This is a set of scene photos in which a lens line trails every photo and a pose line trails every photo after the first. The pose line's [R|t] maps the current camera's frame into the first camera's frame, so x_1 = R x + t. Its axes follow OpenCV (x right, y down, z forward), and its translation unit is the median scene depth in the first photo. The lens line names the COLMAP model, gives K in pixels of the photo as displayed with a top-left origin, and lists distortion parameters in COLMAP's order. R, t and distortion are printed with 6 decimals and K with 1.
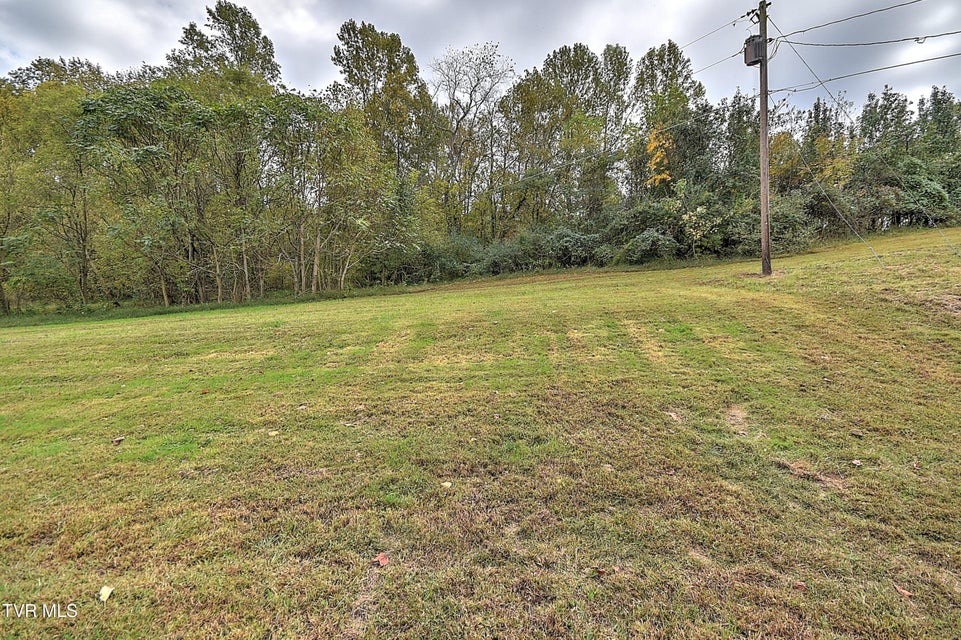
lens RADIAL K [[416.5, 0, 482.7], [0, 416.5, 322.0], [0, 0, 1]] dist [0.024573, -0.013380]
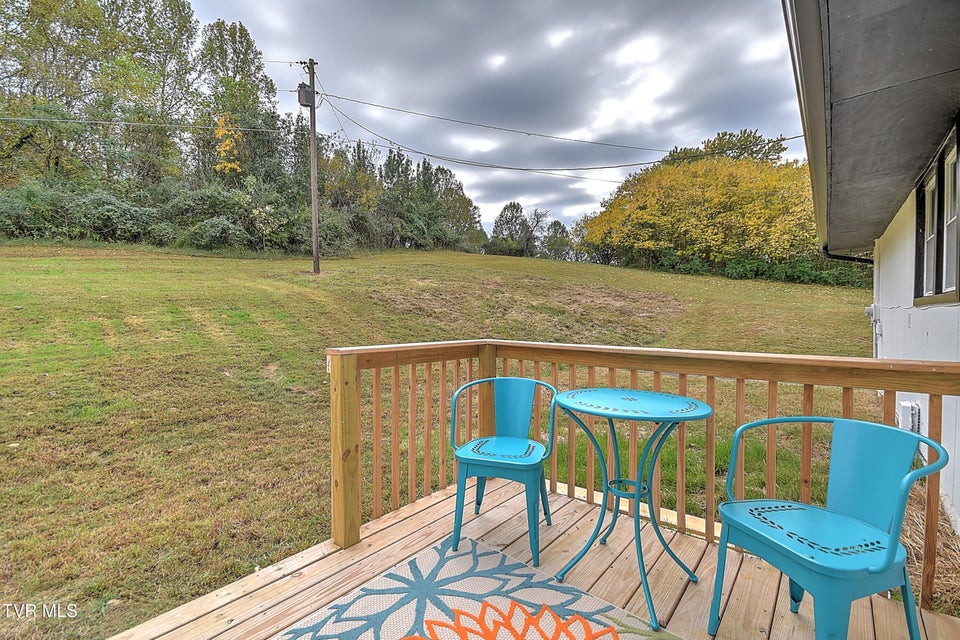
lens RADIAL K [[416.1, 0, 482.2], [0, 416.1, 322.0], [0, 0, 1]] dist [0.024573, -0.013380]
pose [[0.596749, -0.014444, 0.802298, -0.036354], [-0.010755, 0.999604, 0.025995, -0.000813], [-0.802356, -0.024141, 0.596358, -0.115521]]
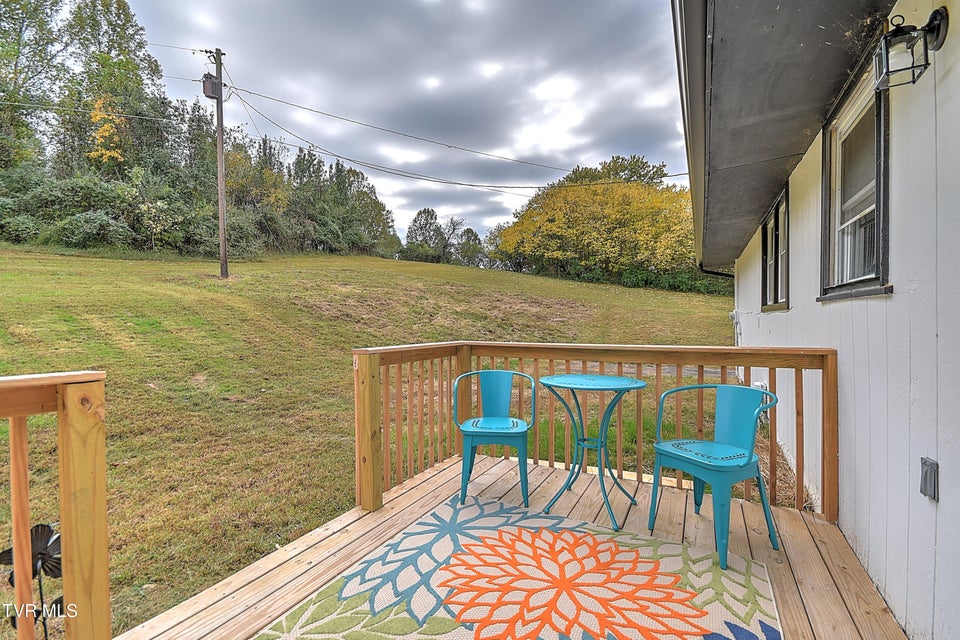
lens RADIAL K [[416.1, 0, 482.2], [0, 416.1, 322.0], [0, 0, 1]] dist [0.024573, -0.013380]
pose [[0.418799, -0.007788, 0.908046, -0.067839], [-0.004890, 0.999929, 0.010831, -0.000815], [-0.908066, -0.008977, 0.418731, -0.111403]]
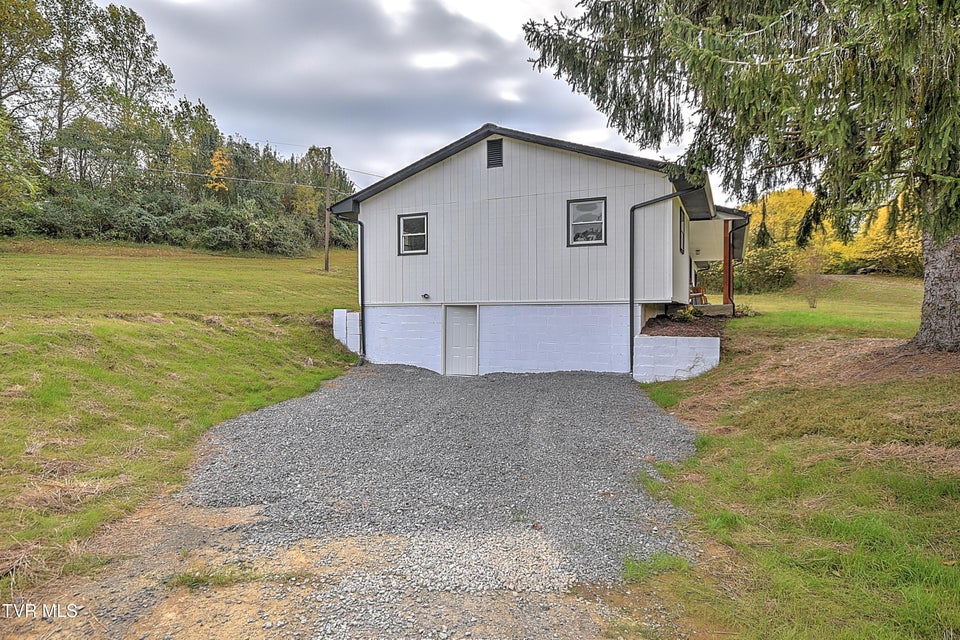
lens RADIAL K [[570.9, 0, 480.0], [0, 570.9, 320.0], [0, 0, 1]] dist [0.001624, 0.092726]
pose [[0.356334, -0.003315, 0.934353, -1.109635], [-0.009059, 0.999934, 0.007003, 0.070723], [-0.934315, -0.010960, 0.356280, -0.485629]]
